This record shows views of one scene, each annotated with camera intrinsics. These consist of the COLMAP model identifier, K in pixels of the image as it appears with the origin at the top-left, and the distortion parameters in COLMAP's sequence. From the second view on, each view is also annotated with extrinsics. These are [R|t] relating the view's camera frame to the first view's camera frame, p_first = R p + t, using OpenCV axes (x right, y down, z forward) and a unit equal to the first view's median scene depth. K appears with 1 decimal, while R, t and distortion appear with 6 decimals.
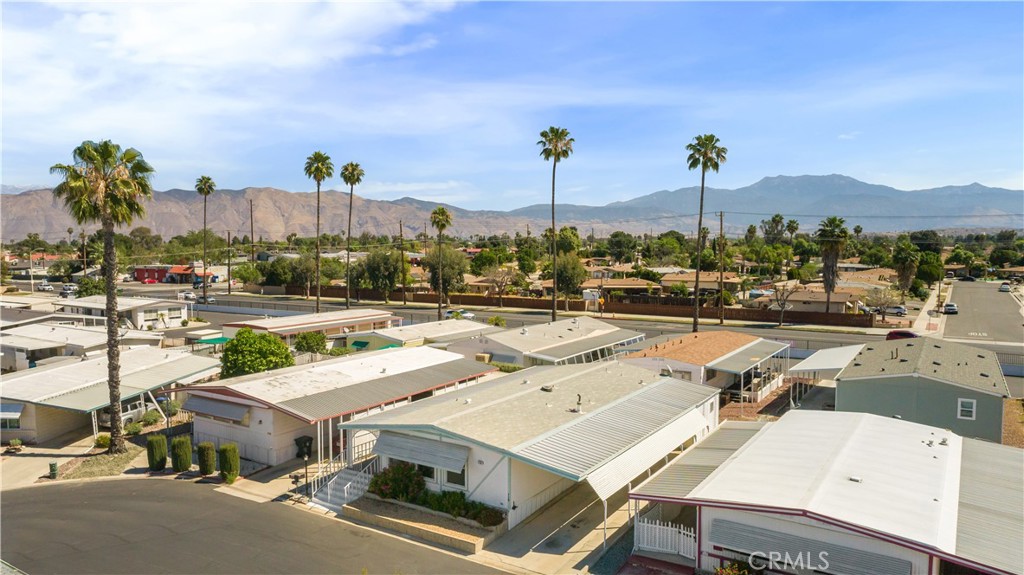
lens RADIAL K [[696.7, 0, 512.9], [0, 696.7, 288.8], [0, 0, 1]] dist [-0.008865, 0.005626]
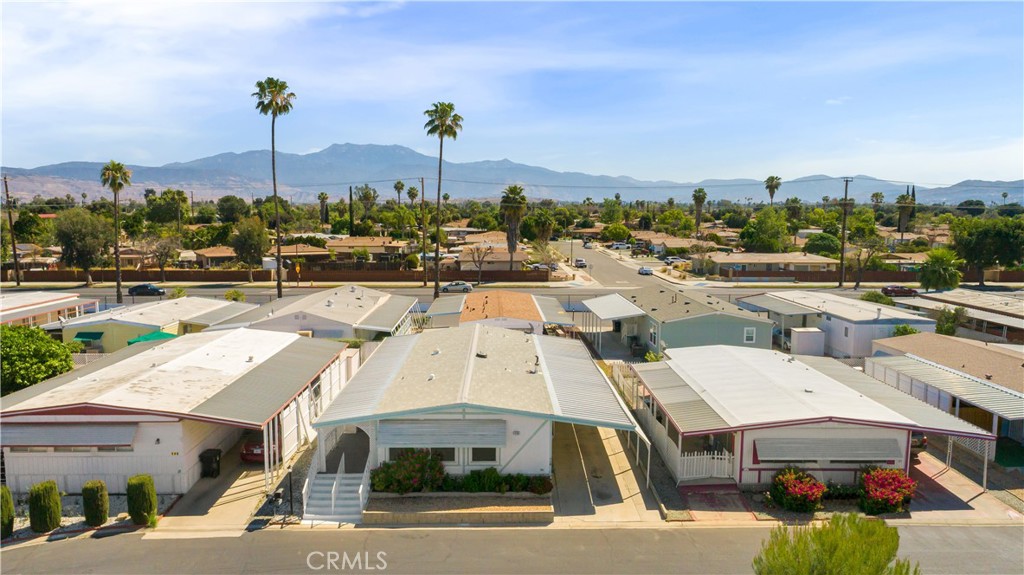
lens RADIAL K [[696.7, 0, 514.4], [0, 696.7, 287.3], [0, 0, 1]] dist [-0.008865, 0.005626]
pose [[0.829170, -0.057951, 0.555984, -0.462399], [0.031816, 0.997892, 0.056562, -0.006622], [-0.558090, -0.029210, 0.829266, 0.162607]]
